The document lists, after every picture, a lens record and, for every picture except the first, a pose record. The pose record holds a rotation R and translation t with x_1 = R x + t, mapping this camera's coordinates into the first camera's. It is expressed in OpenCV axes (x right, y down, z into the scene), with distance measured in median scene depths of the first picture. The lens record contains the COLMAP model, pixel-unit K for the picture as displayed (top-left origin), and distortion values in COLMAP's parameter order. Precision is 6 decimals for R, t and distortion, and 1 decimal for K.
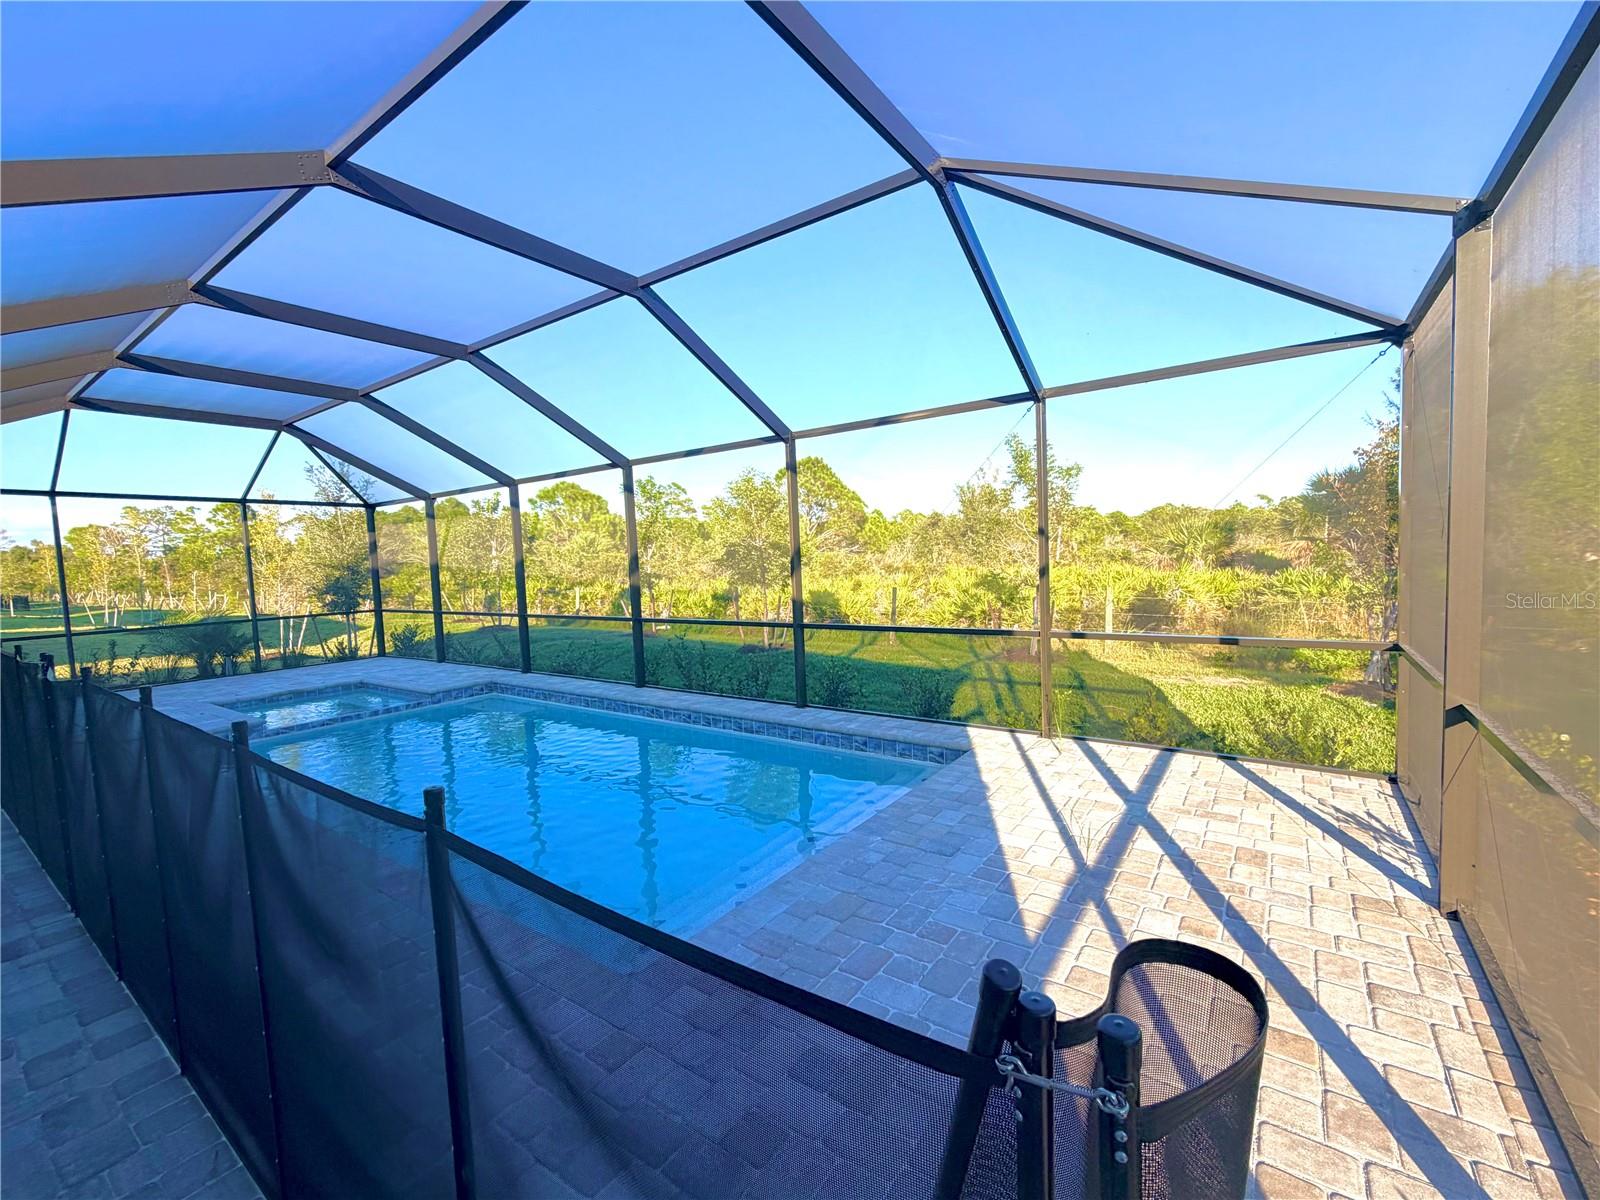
lens RADIAL K [[673.5, 0, 816.3], [0, 673.5, 601.4], [0, 0, 1]] dist [-0.000618, 0.000025]
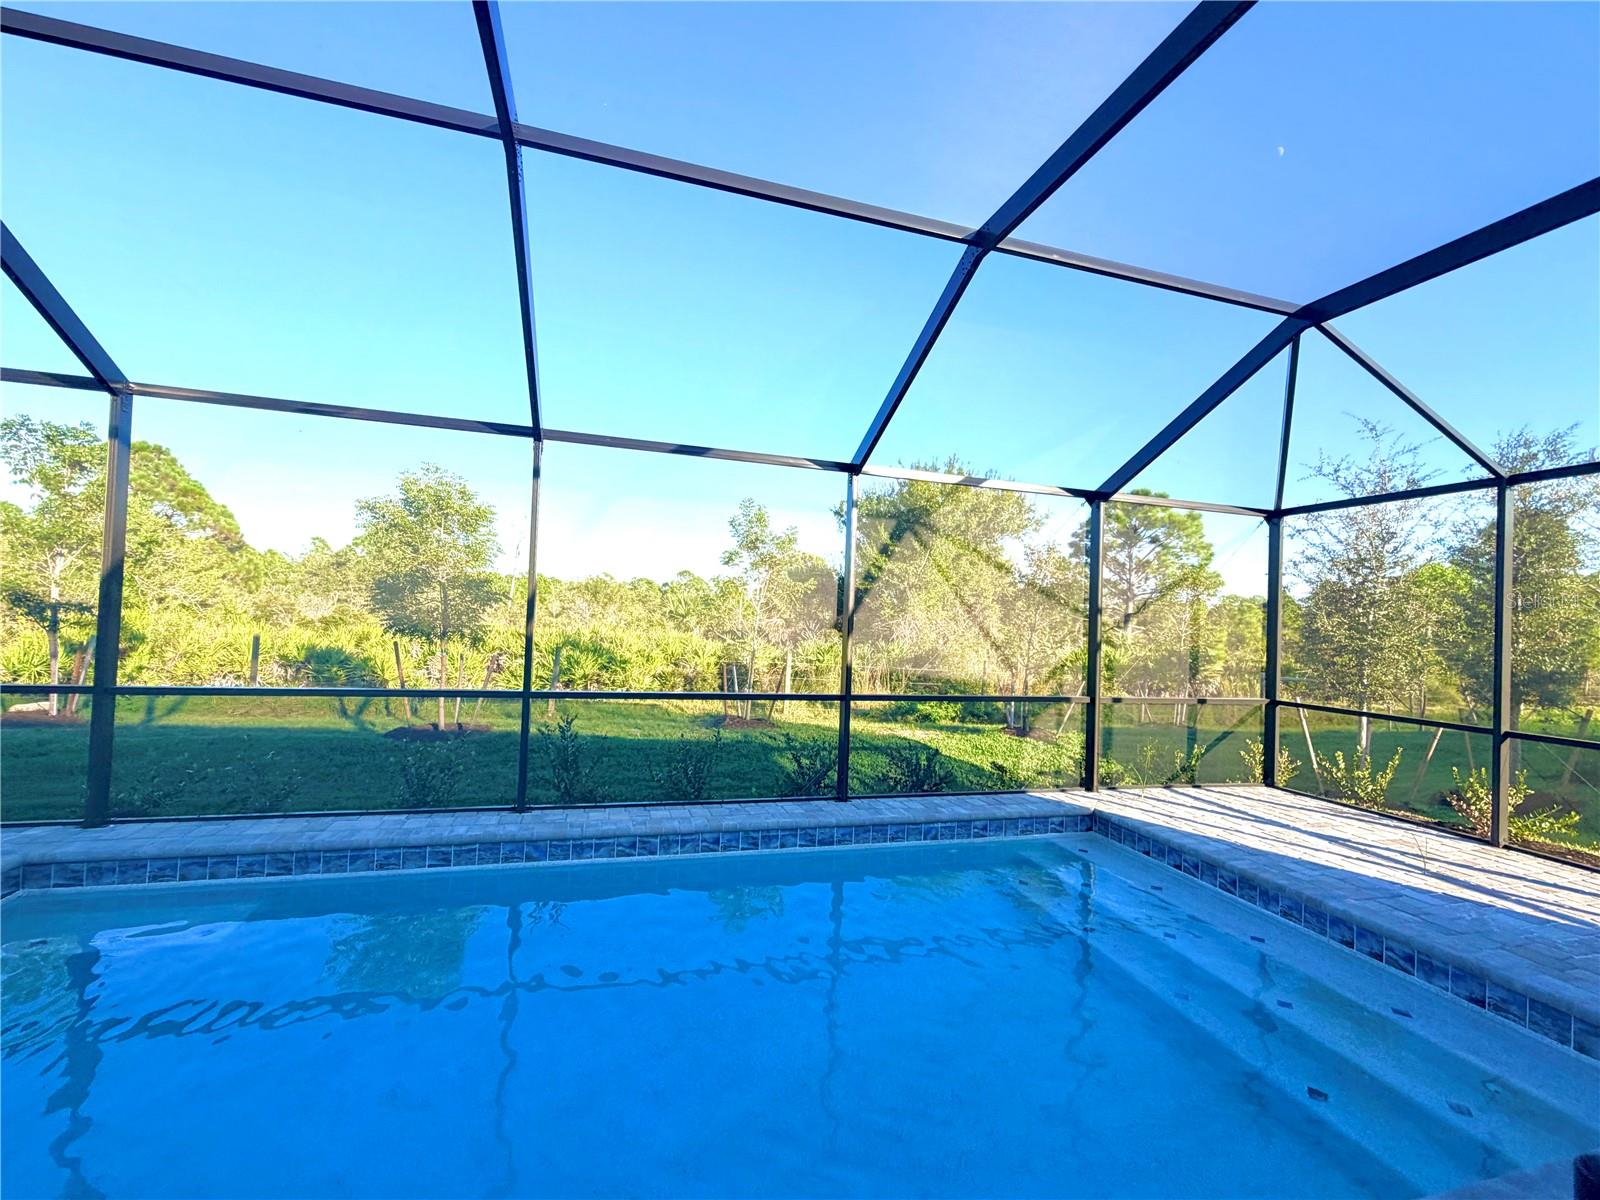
lens RADIAL K [[672.7, 0, 800.0], [0, 672.7, 600.0], [0, 0, 1]] dist [-0.001120, 0.000221]
pose [[0.624015, 0.087396, 0.776510, -0.645281], [-0.013924, 0.994812, -0.100776, 0.001714], [-0.781288, 0.052074, 0.621994, 0.494260]]
